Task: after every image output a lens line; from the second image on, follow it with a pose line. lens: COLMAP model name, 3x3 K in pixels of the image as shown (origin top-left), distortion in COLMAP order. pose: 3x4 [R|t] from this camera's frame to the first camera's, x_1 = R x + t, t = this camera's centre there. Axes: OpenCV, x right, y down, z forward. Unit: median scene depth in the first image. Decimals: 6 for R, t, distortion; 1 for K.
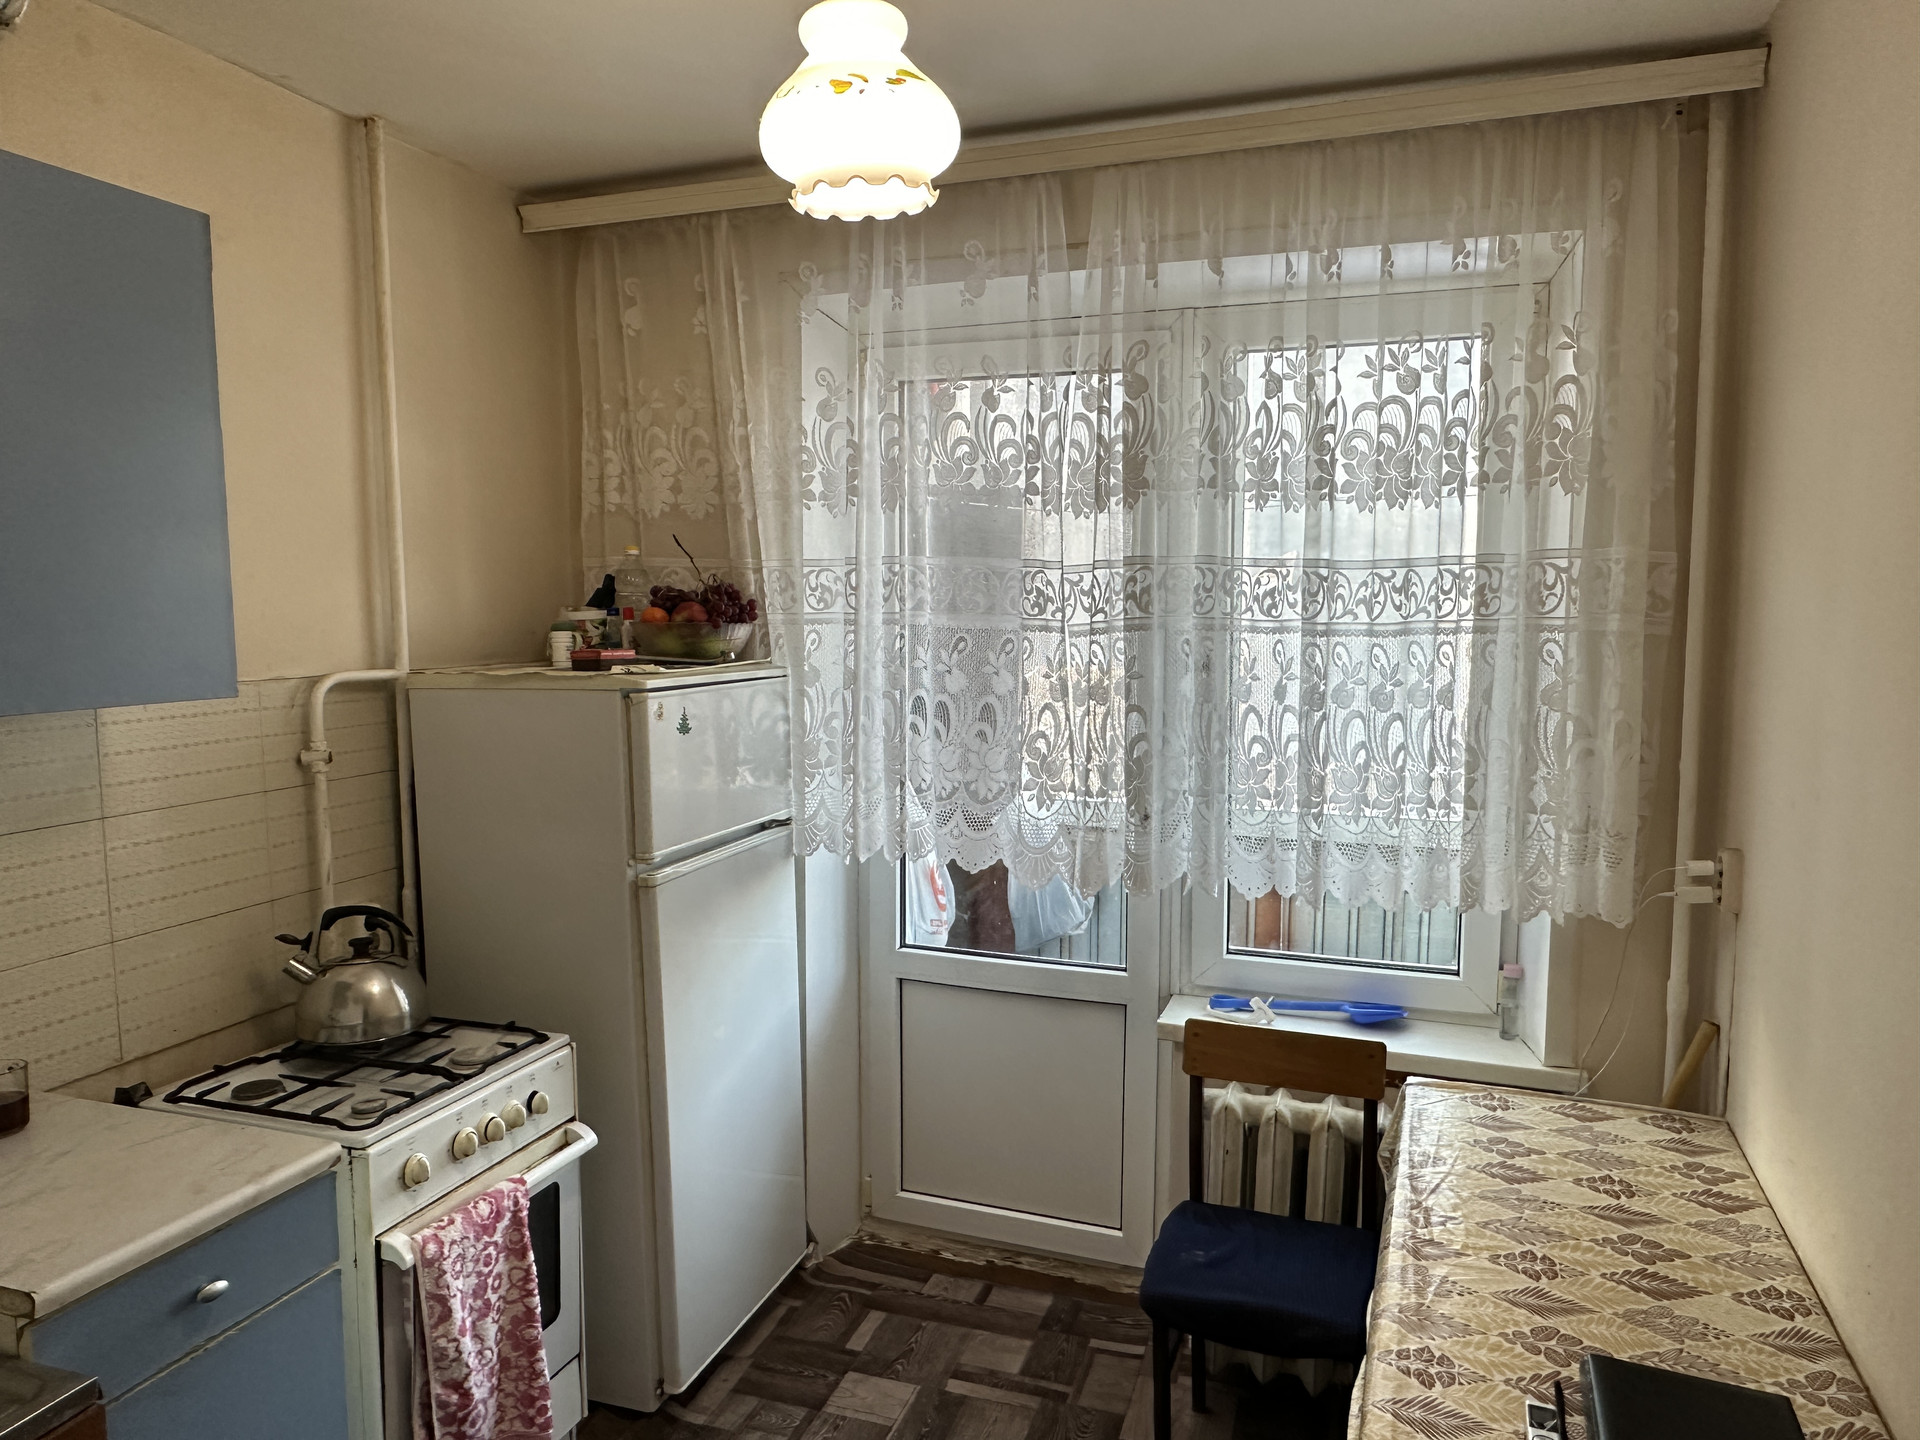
lens RADIAL K [[1257.6, 0, 963.6], [0, 1257.6, 727.8], [0, 0, 1]] dist [-0.003174, 0.000648]
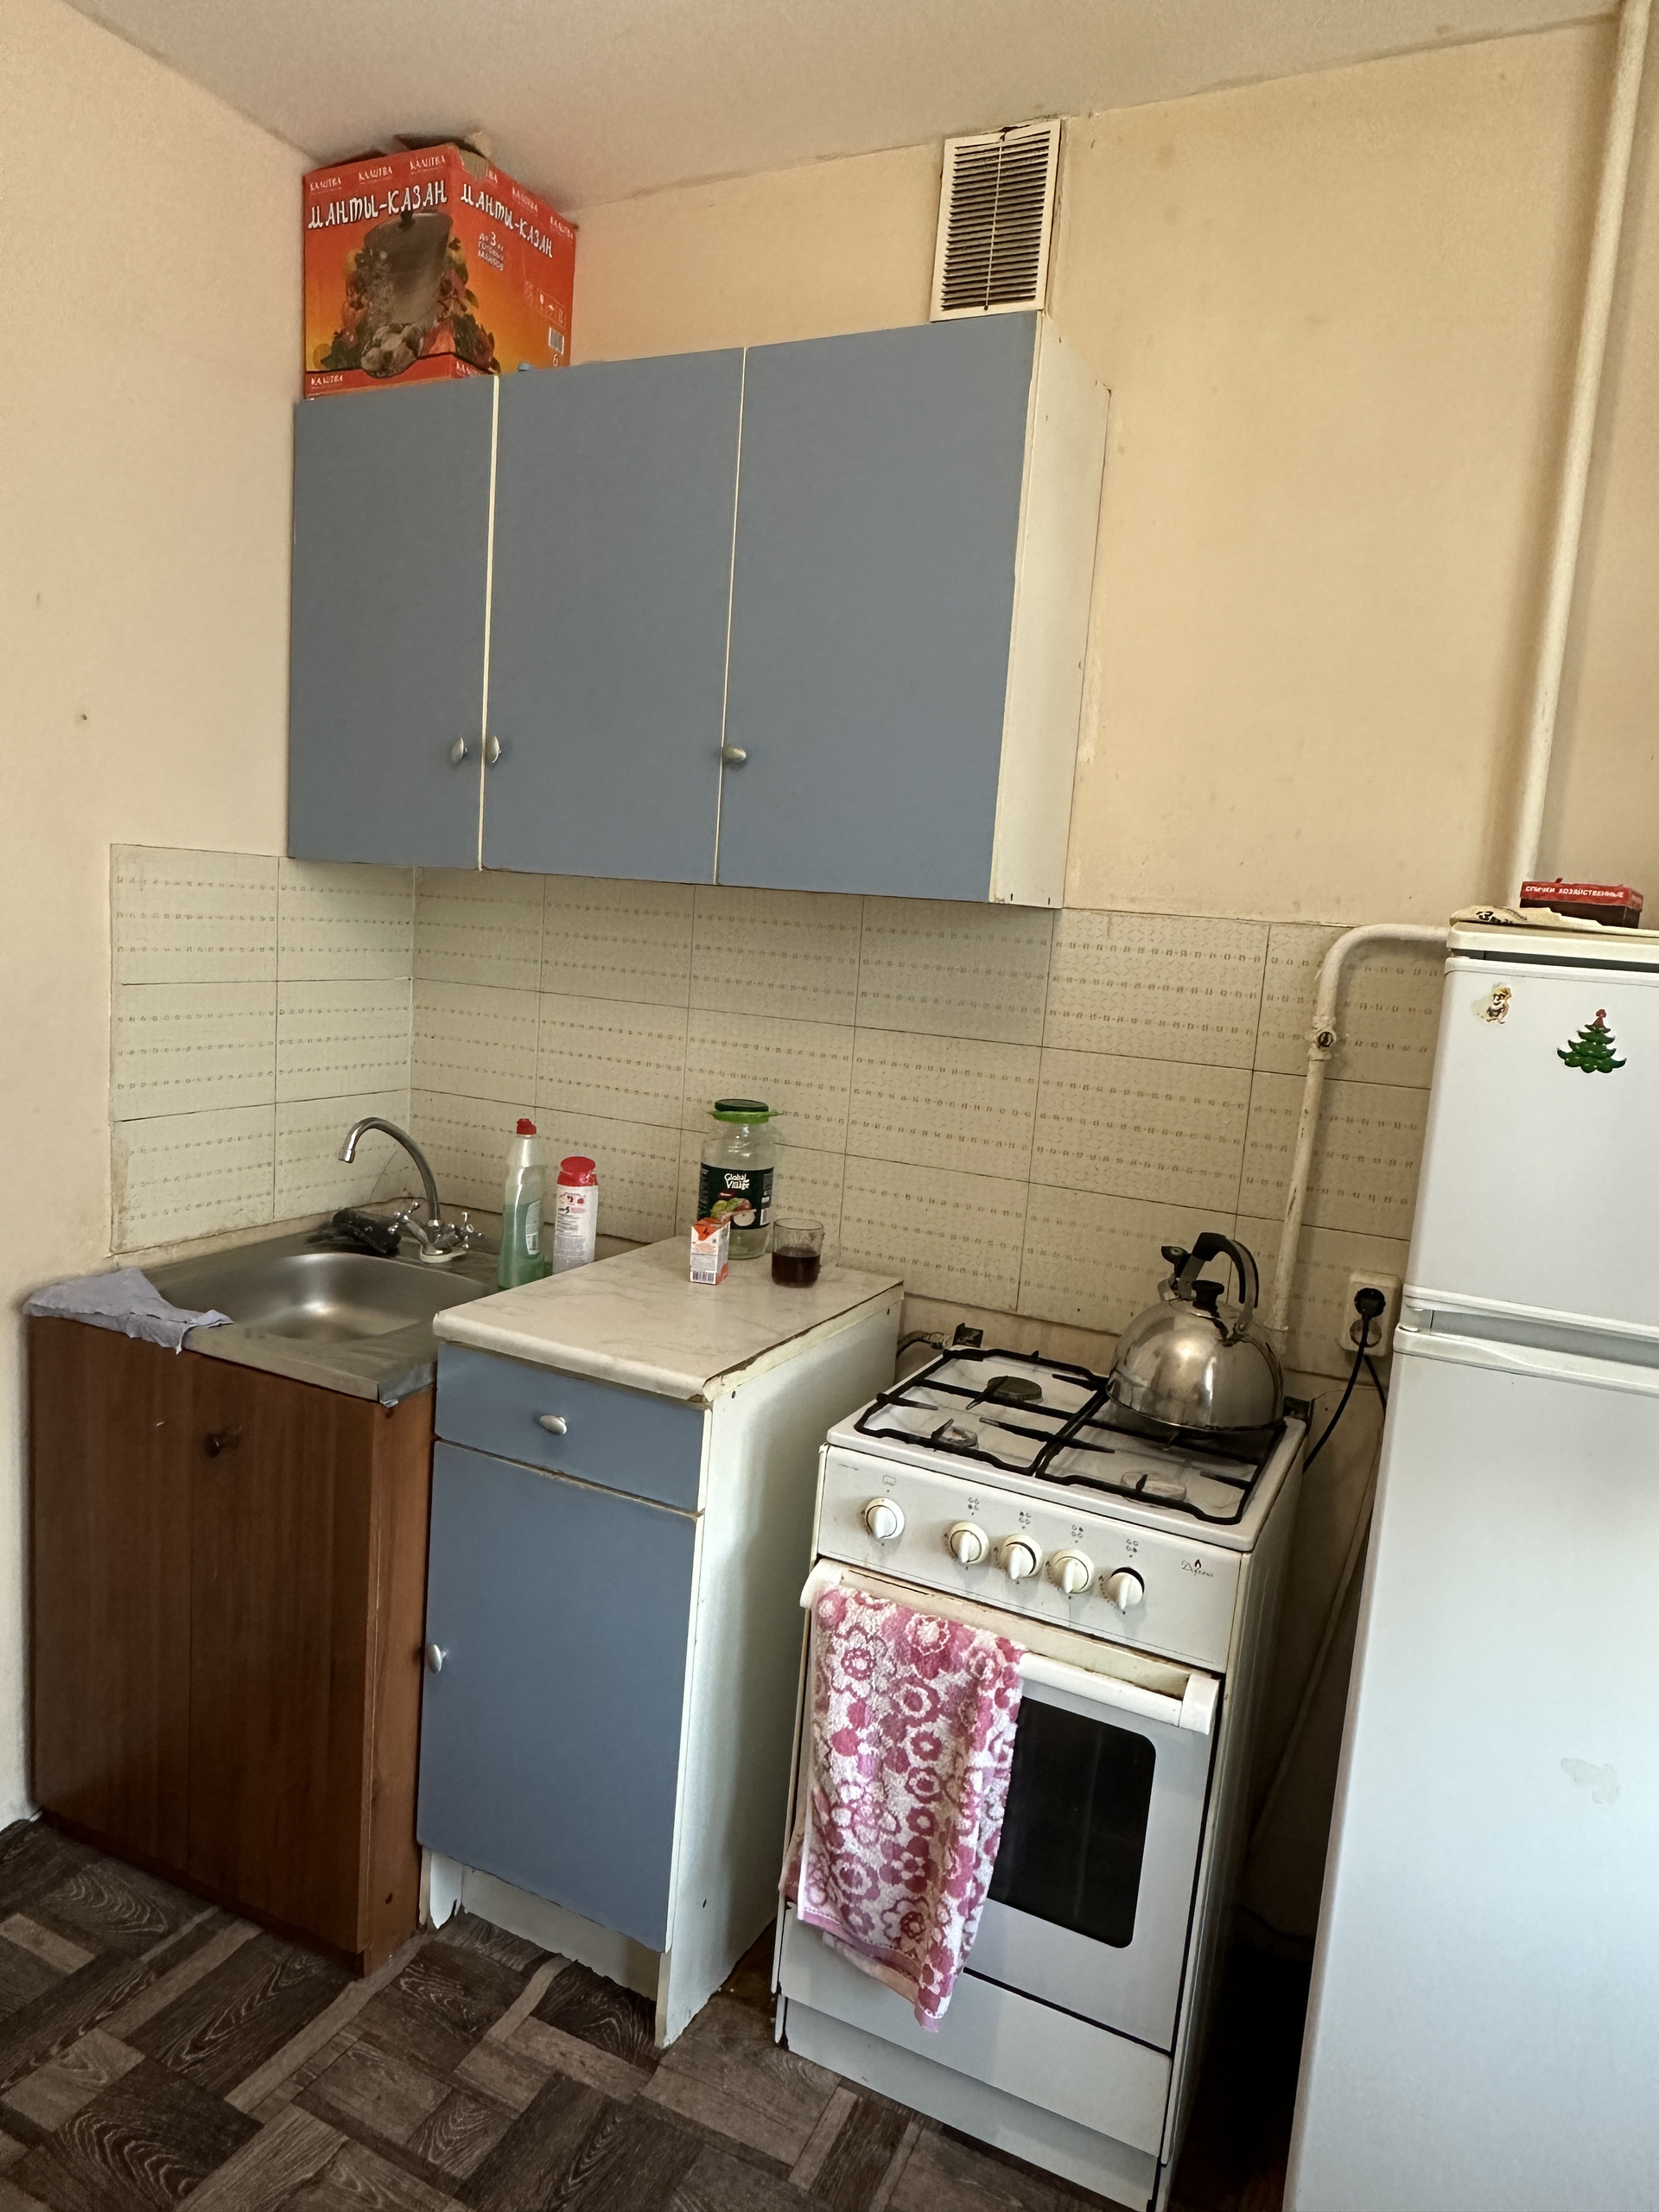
lens RADIAL K [[1448.8, 0, 829.1], [0, 1448.8, 1114.9], [0, 0, 1]] dist [-0.003174, 0.000648]
pose [[-0.119945, 0.133413, -0.983775, 0.324700], [-0.167897, 0.973930, 0.152548, -0.012827], [0.978480, 0.183470, -0.094419, 0.814206]]
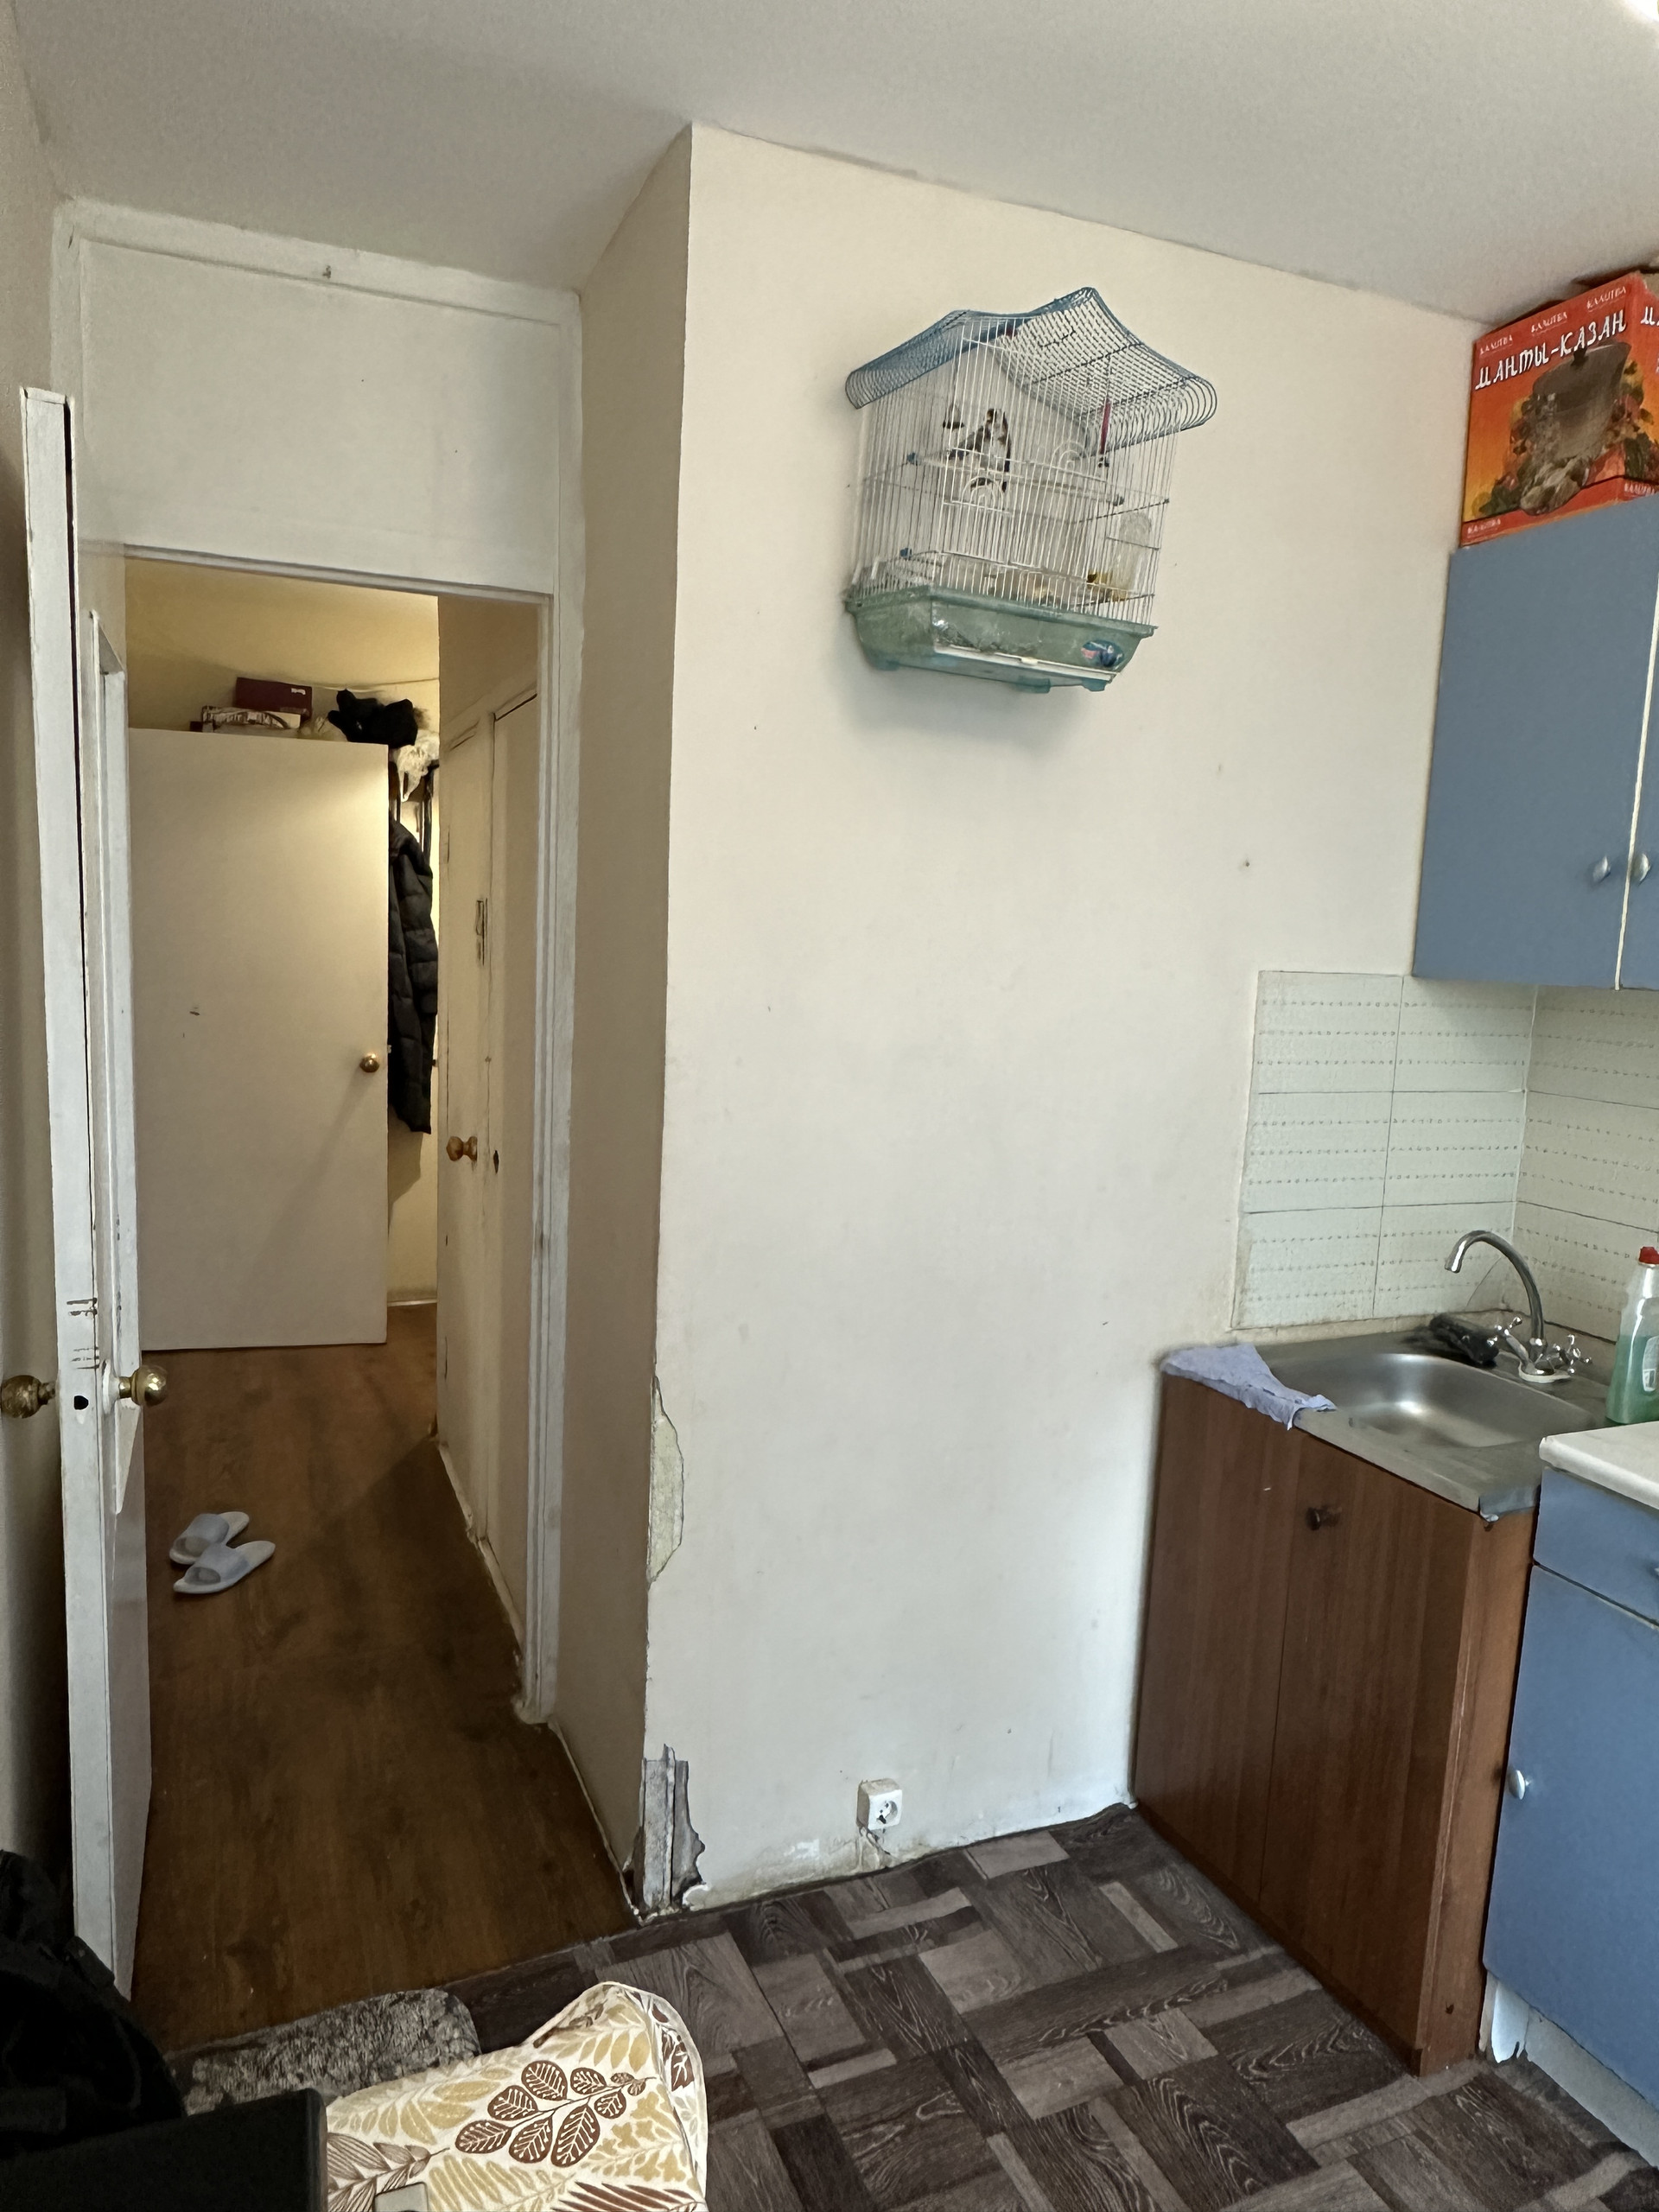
lens RADIAL K [[1448.8, 0, 821.7], [0, 1448.8, 1119.1], [0, 0, 1]] dist [-0.003174, 0.000648]
pose [[-0.739920, 0.058619, -0.670136, 0.385673], [-0.106242, 0.973510, 0.202461, -0.033657], [0.664253, 0.221001, -0.714092, 0.813623]]
